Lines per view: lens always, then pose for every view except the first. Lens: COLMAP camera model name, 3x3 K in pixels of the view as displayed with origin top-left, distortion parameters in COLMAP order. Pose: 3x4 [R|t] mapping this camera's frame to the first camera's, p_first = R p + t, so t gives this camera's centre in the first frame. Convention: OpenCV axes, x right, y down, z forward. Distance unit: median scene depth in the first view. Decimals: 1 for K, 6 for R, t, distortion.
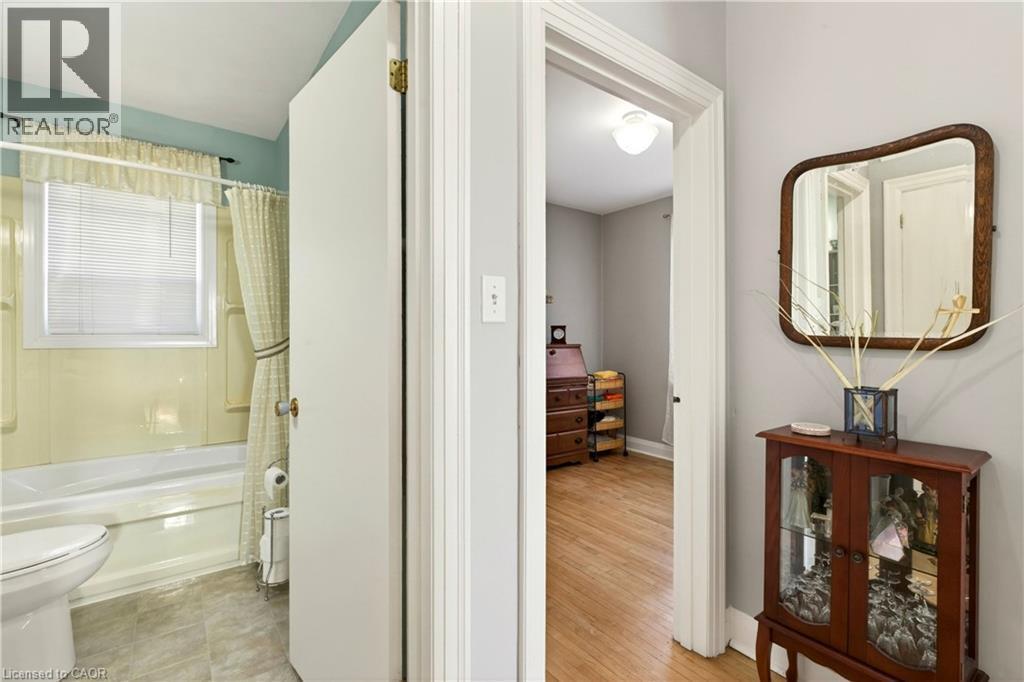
lens RADIAL K [[462.8, 0, 511.8], [0, 462.8, 338.7], [0, 0, 1]] dist [-0.002886, -0.000223]
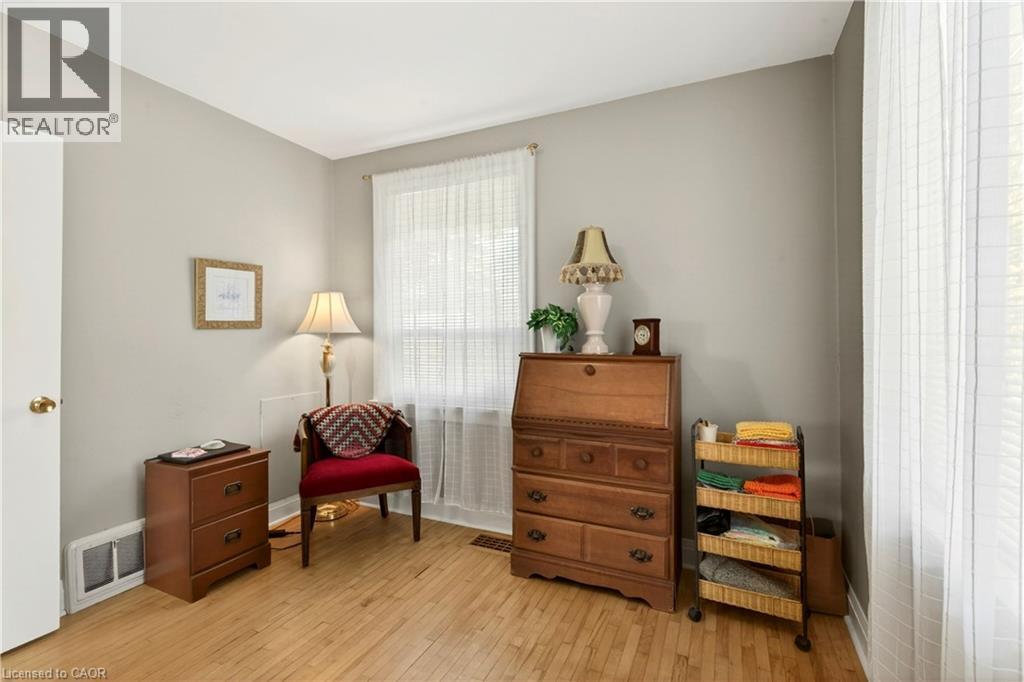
lens RADIAL K [[462.8, 0, 512.4], [0, 462.8, 340.9], [0, 0, 1]] dist [-0.002886, -0.000223]
pose [[0.482969, 0.003065, -0.875632, 0.482819], [0.000355, 0.999993, 0.003697, -0.005477], [0.875637, -0.002096, 0.482965, 0.624788]]
